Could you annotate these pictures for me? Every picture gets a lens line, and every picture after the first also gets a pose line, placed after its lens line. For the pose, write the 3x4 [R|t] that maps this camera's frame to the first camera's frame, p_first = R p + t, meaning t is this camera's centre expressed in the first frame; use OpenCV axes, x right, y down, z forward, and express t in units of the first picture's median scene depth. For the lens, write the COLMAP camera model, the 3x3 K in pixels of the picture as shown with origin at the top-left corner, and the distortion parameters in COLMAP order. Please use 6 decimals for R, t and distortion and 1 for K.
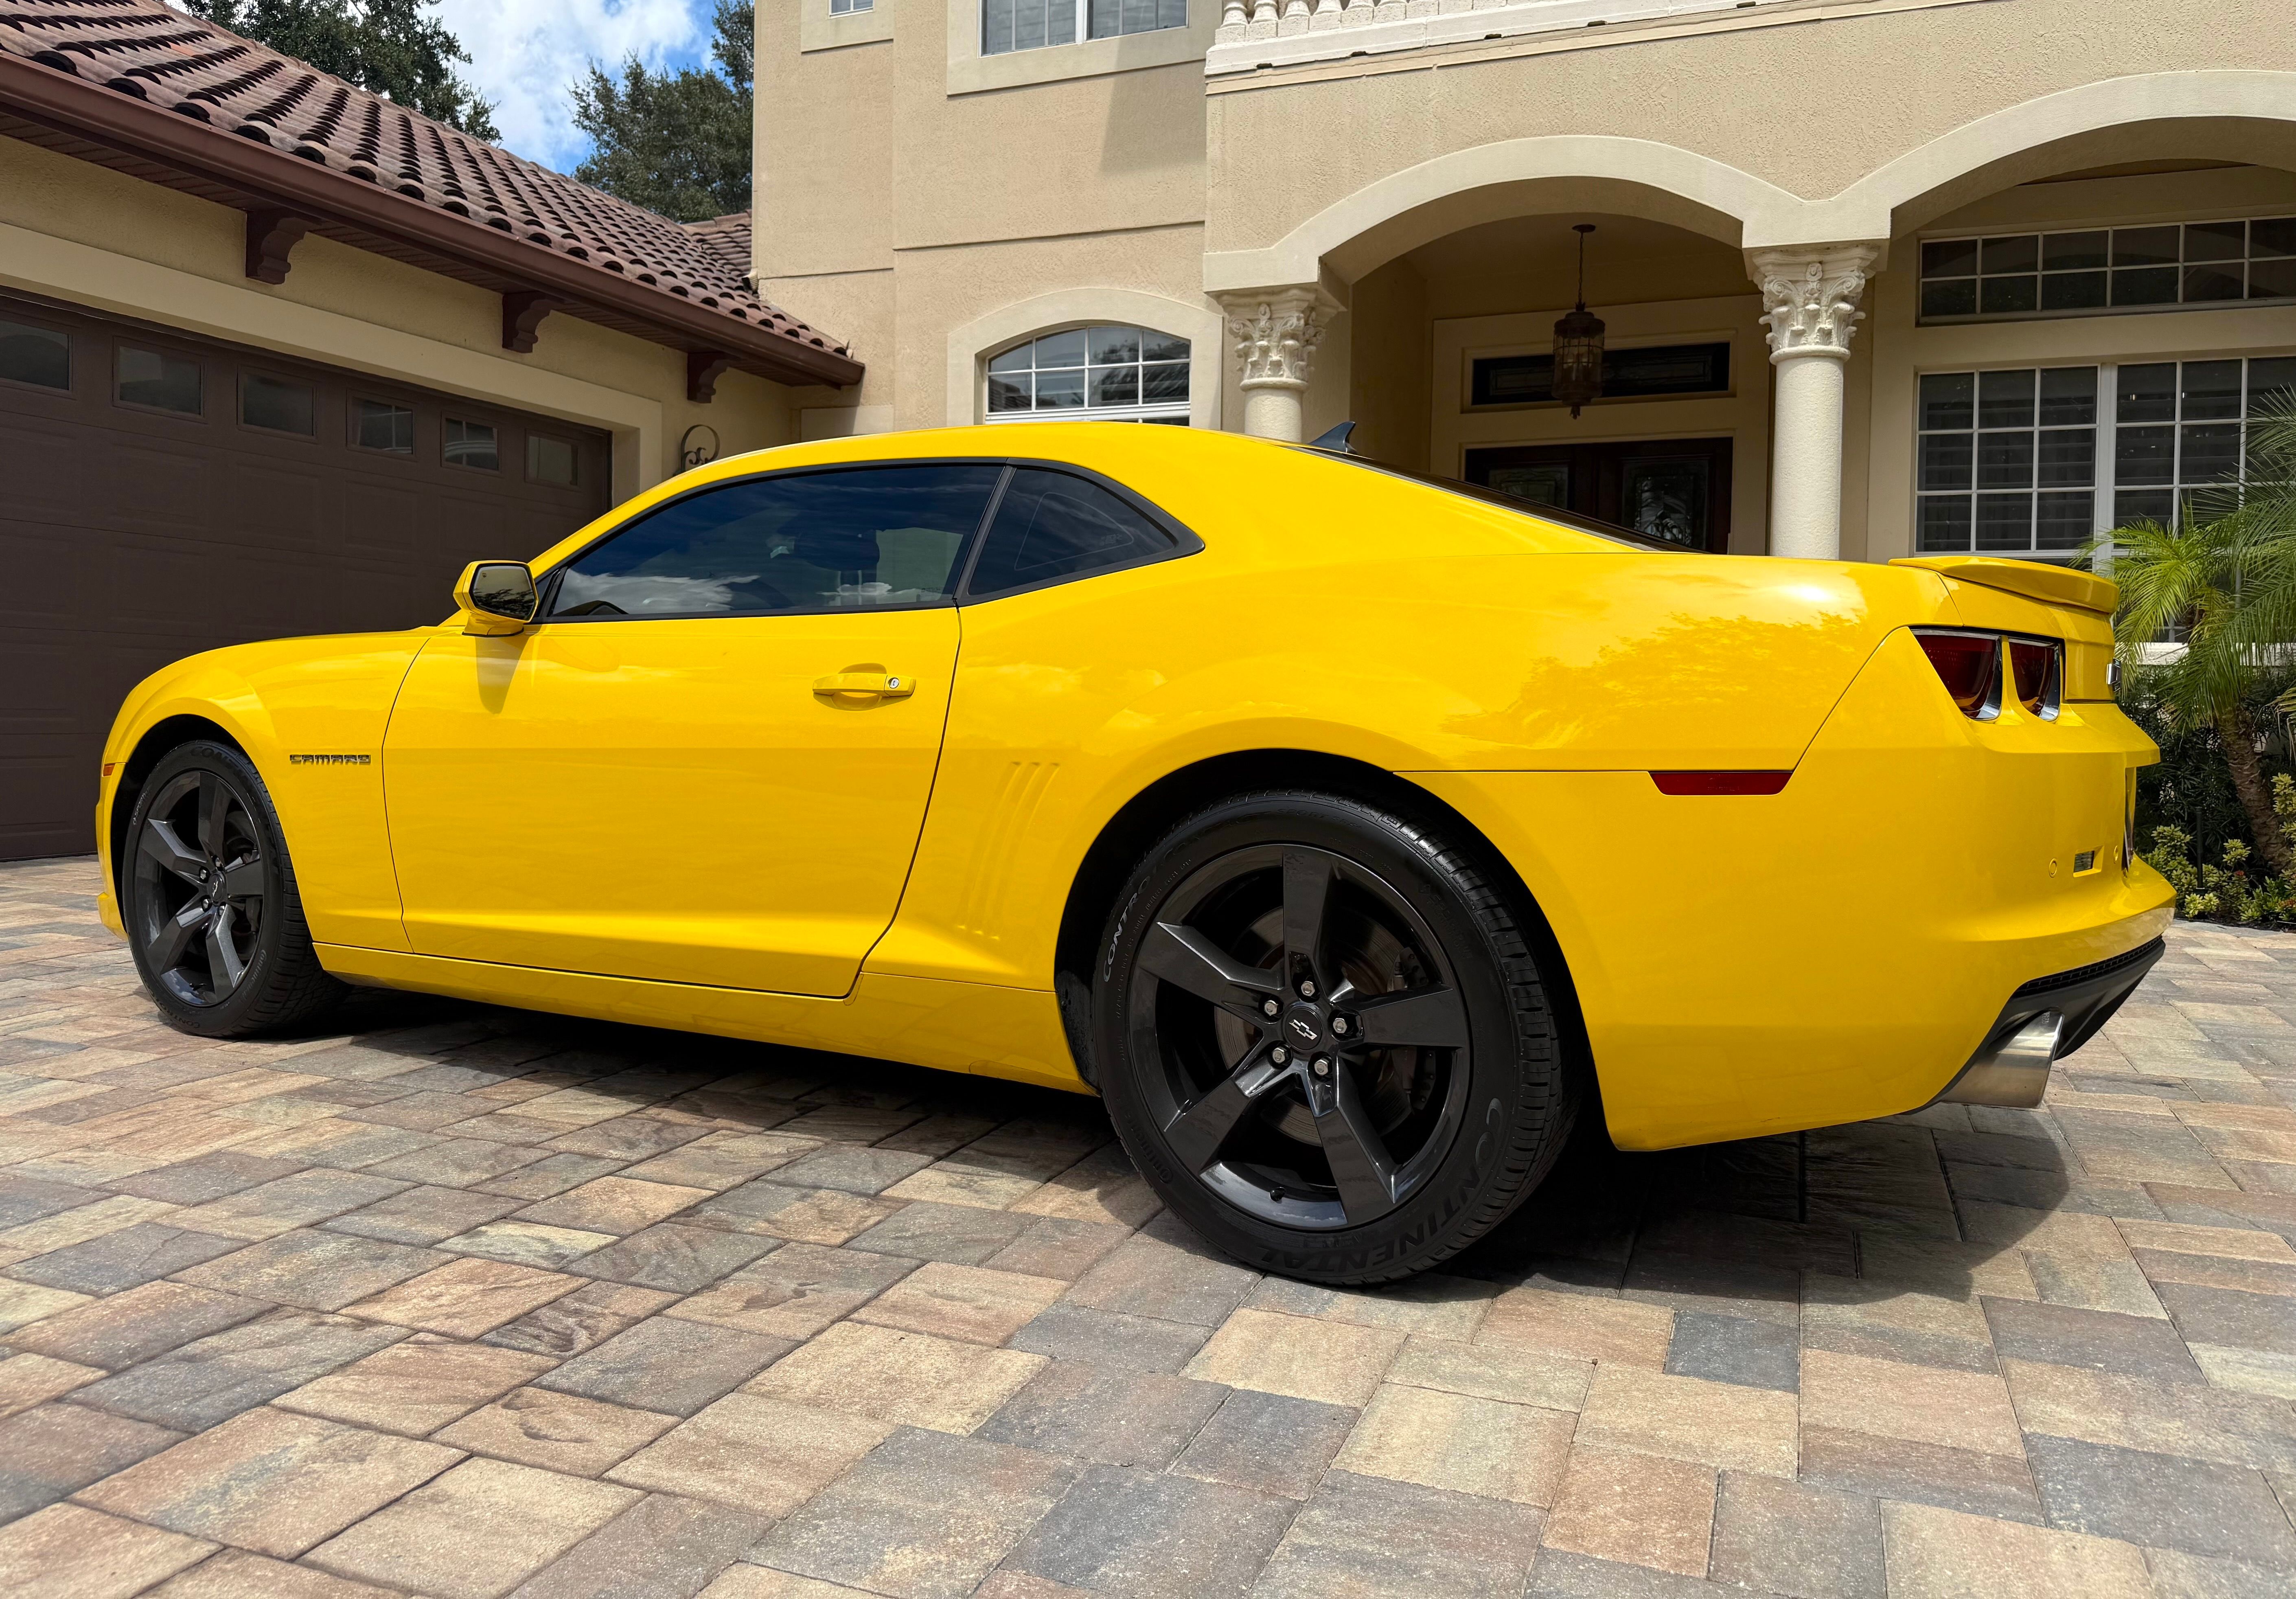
lens RADIAL K [[1634.1, 0, 1172.8], [0, 1634.1, 735.1], [0, 0, 1]] dist [0.028841, -0.037193]
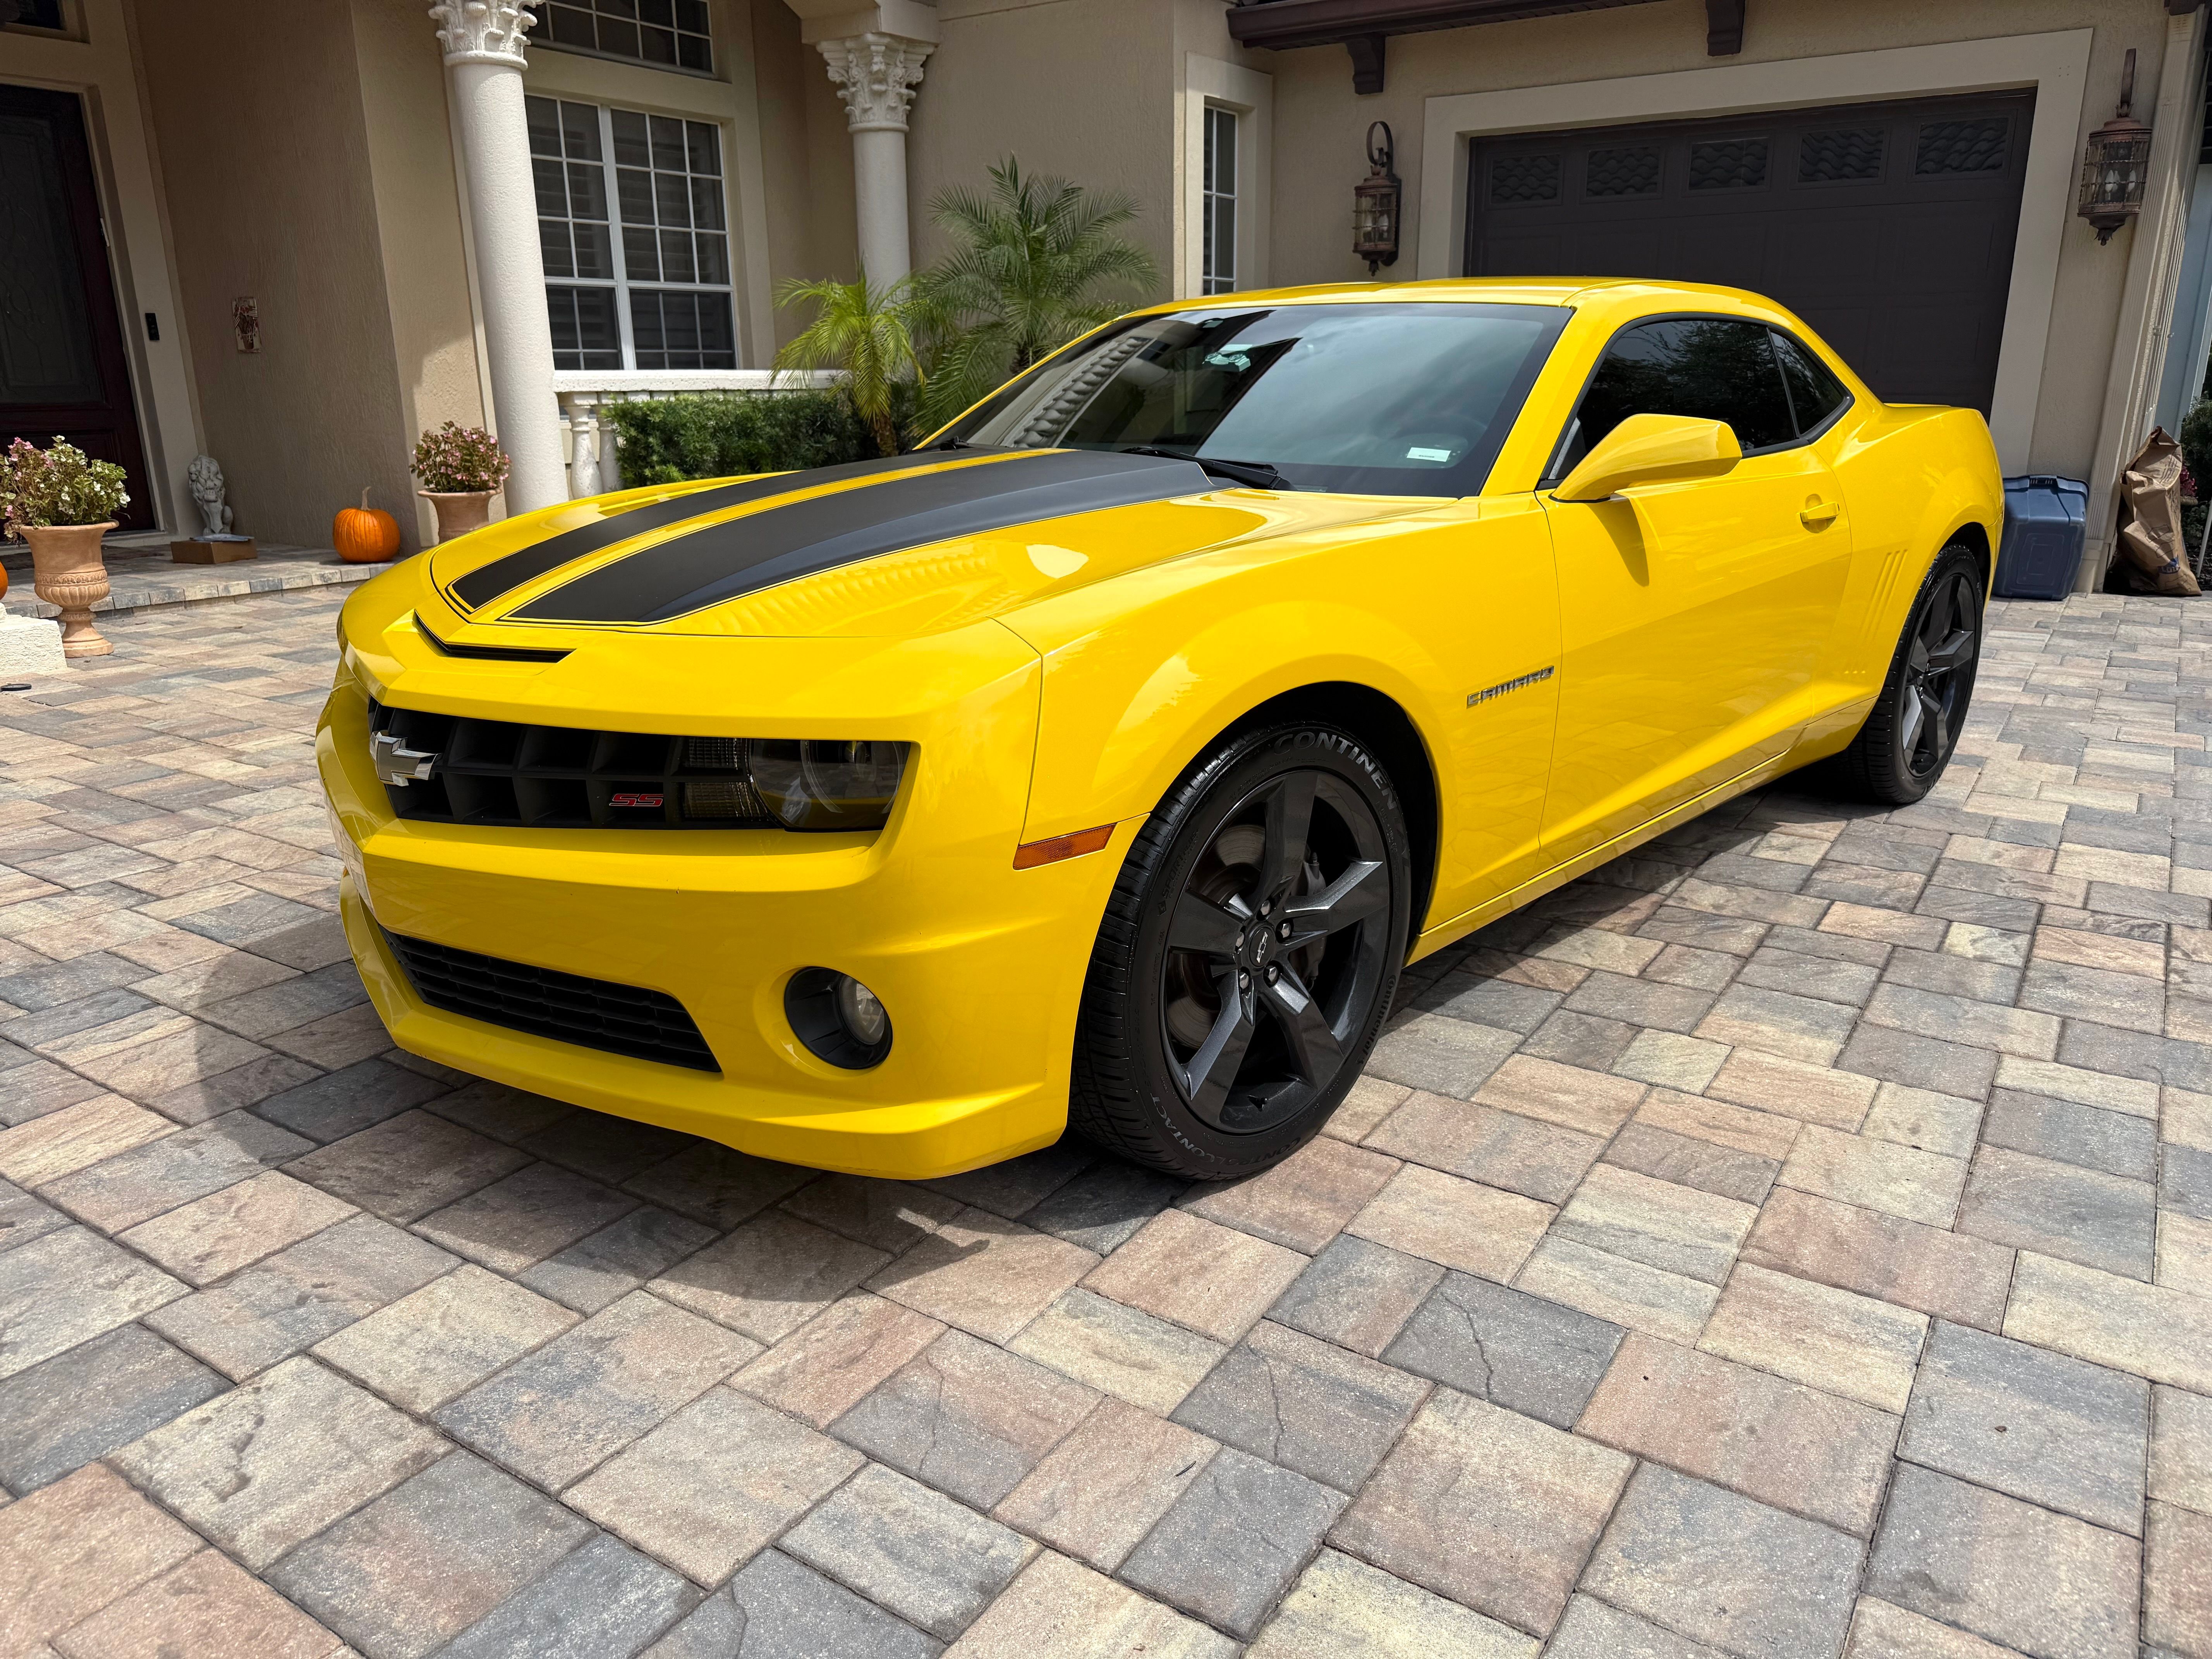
lens RADIAL K [[1569.3, 0, 1106.2], [0, 1569.3, 838.6], [0, 0, 1]] dist [0.034162, -0.044243]
pose [[0.216092, -0.297602, 0.929912, -1.594579], [0.033851, 0.954126, 0.297485, -0.179053], [-0.975786, -0.032806, 0.216253, 1.297612]]
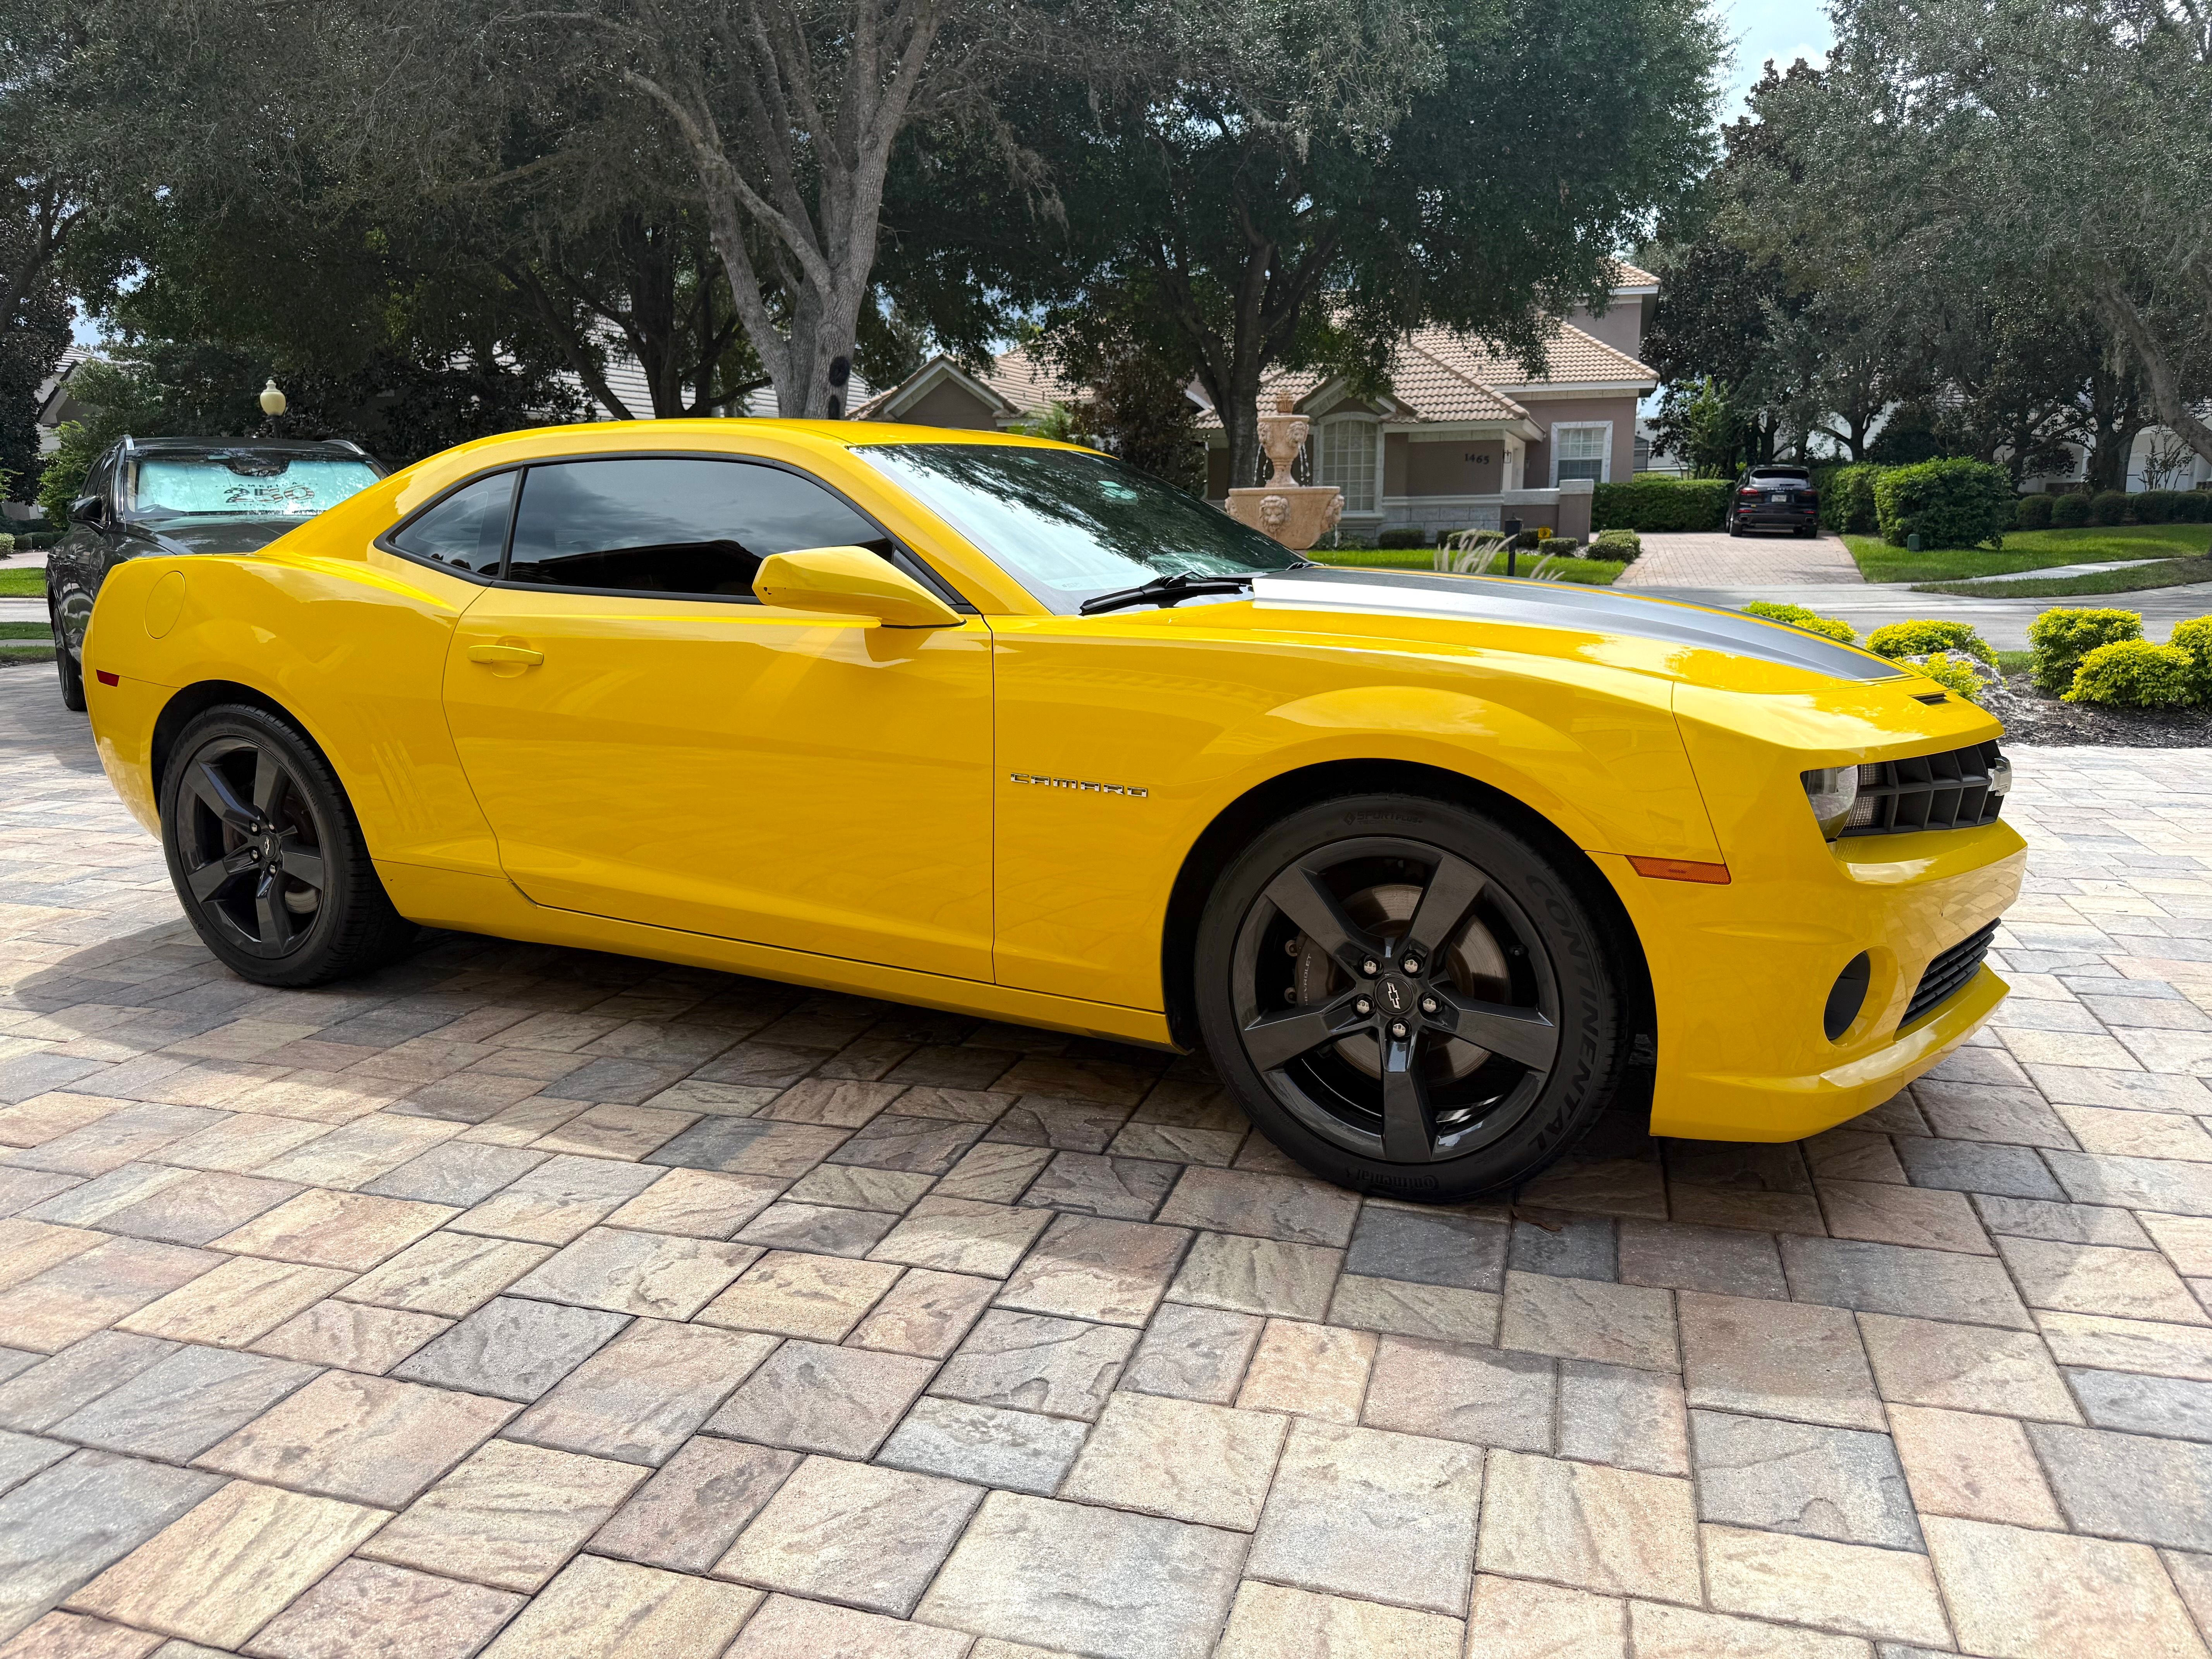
lens RADIAL K [[1569.3, 0, 1131.3], [0, 1569.3, 830.7], [0, 0, 1]] dist [0.034162, -0.044243]
pose [[-0.996517, 0.007737, -0.083034, -0.239963], [-0.011075, 0.974588, 0.223731, -0.187410], [0.082655, 0.223872, -0.971107, 2.822523]]
